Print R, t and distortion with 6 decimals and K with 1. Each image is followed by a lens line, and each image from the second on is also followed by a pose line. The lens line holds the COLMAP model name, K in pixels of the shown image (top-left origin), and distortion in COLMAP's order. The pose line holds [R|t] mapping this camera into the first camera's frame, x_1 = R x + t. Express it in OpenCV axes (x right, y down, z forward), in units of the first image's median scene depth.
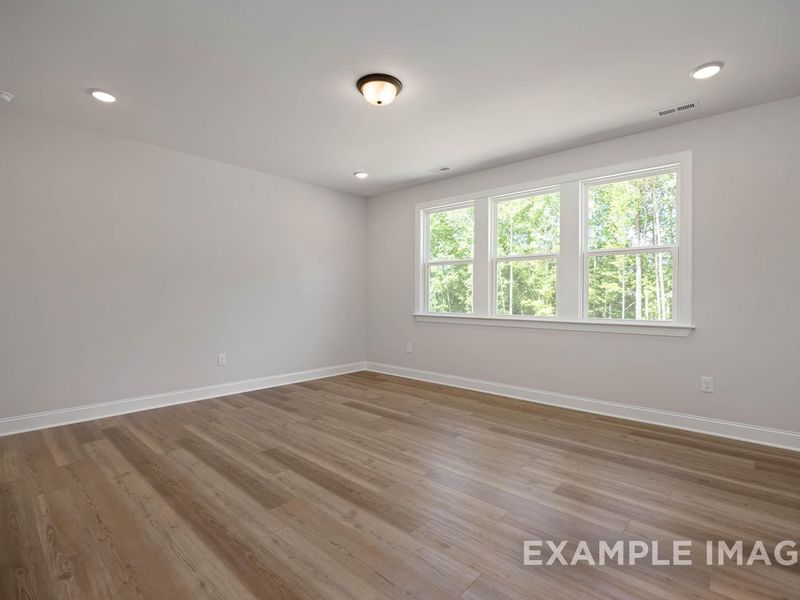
lens RADIAL K [[325.3, 0, 400.0], [0, 325.3, 300.0], [0, 0, 1]] dist [-0.000655, -0.000085]
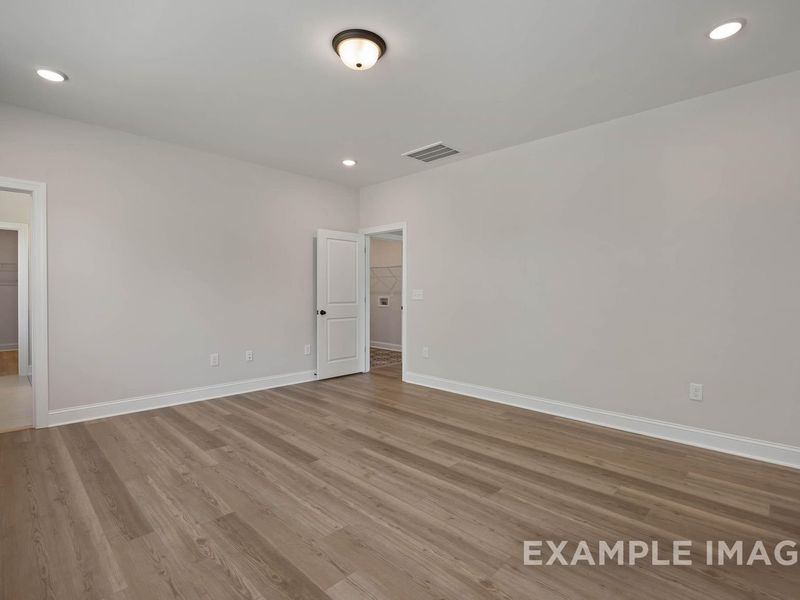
lens RADIAL K [[325.3, 0, 400.0], [0, 325.3, 300.0], [0, 0, 1]] dist [-0.000655, -0.000085]
pose [[-0.999062, -0.006843, 0.042760, -0.217983], [-0.005240, 0.999283, 0.037486, -0.027803], [-0.042986, 0.037227, -0.998382, 1.880255]]
